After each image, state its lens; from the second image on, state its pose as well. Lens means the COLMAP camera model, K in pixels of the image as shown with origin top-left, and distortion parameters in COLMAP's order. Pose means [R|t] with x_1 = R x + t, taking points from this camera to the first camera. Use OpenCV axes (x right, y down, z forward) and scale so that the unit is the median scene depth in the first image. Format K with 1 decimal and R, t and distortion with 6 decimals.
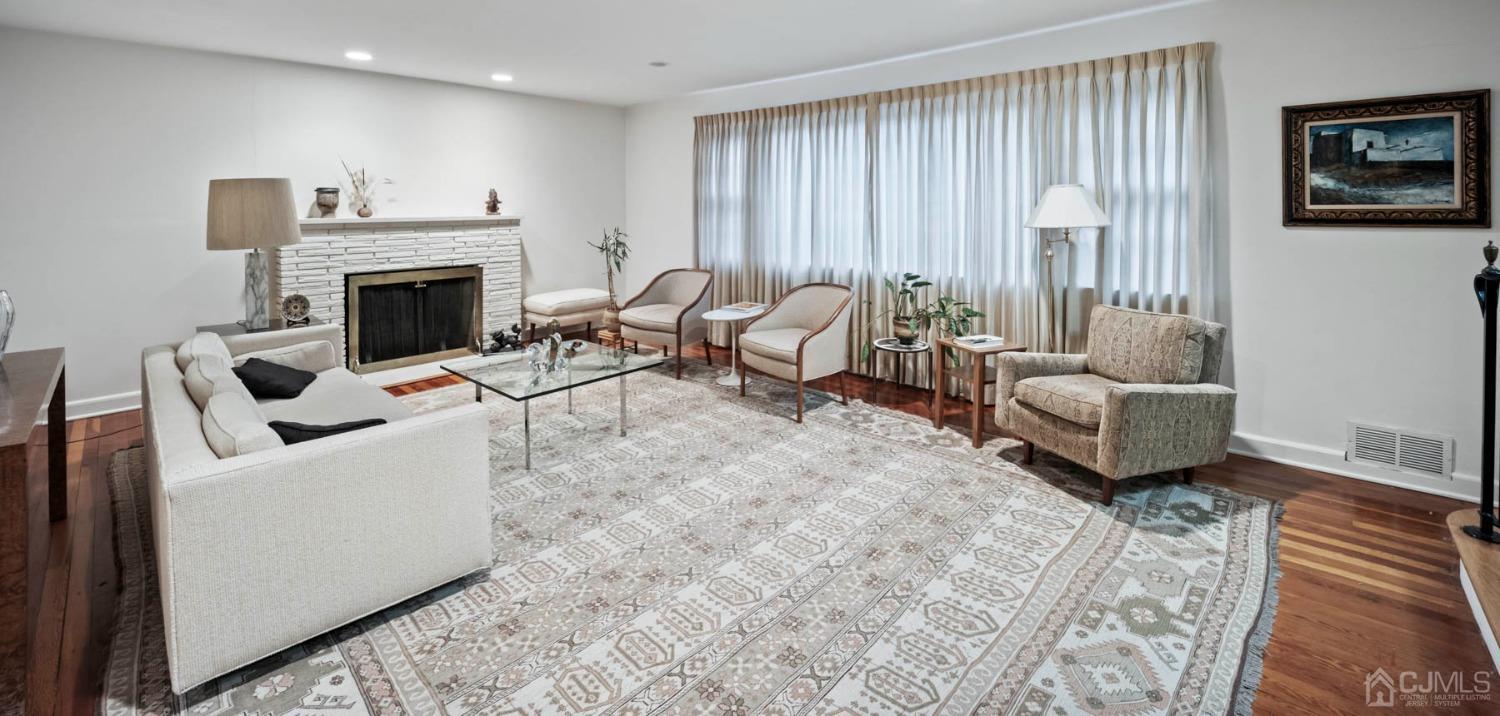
lens RADIAL K [[615.1, 0, 742.0], [0, 615.1, 211.6], [0, 0, 1]] dist [-0.019878, 0.000174]
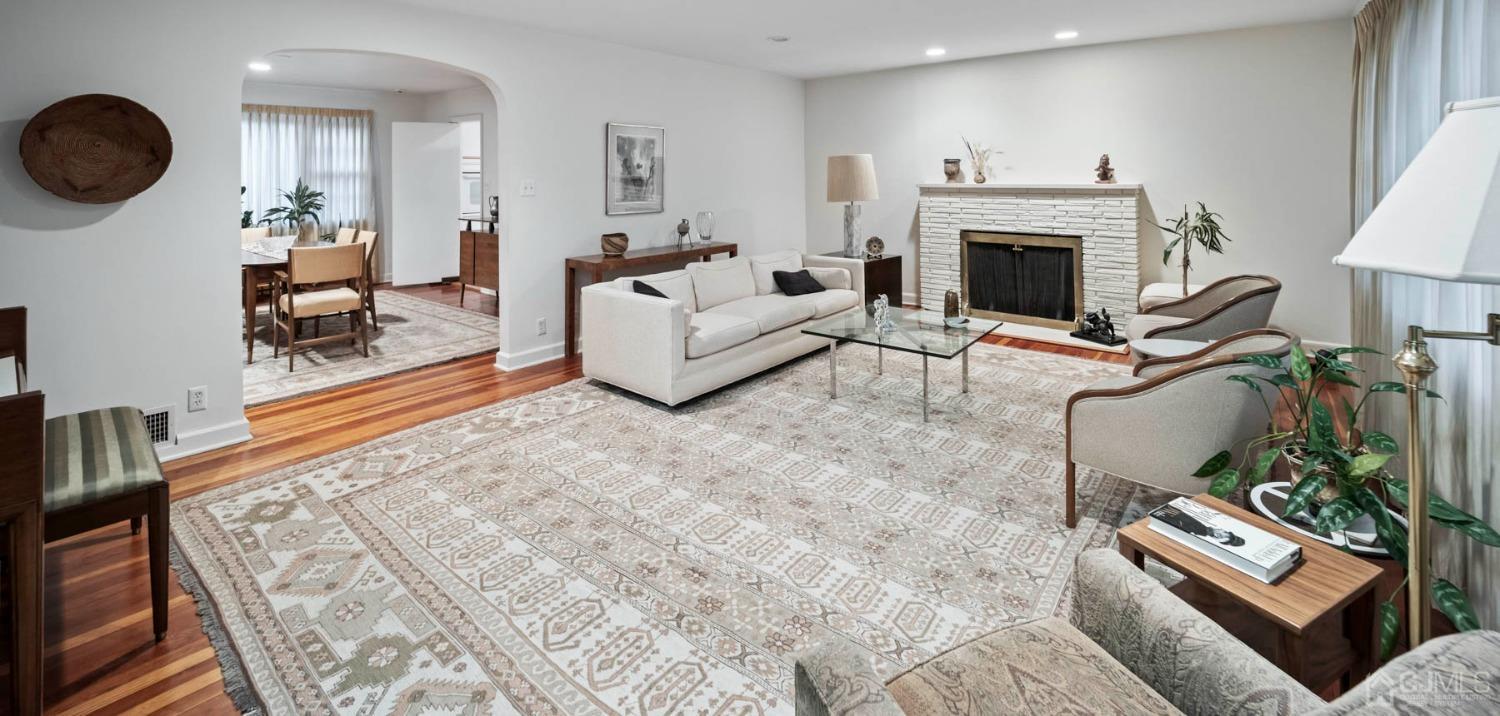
lens RADIAL K [[615.1, 0, 748.8], [0, 615.1, 177.1], [0, 0, 1]] dist [-0.019878, 0.000174]
pose [[0.073581, 0.008912, -0.997249, 0.895376], [-0.005694, 0.999948, 0.008516, -0.017472], [0.997273, 0.005051, 0.073628, 0.823433]]
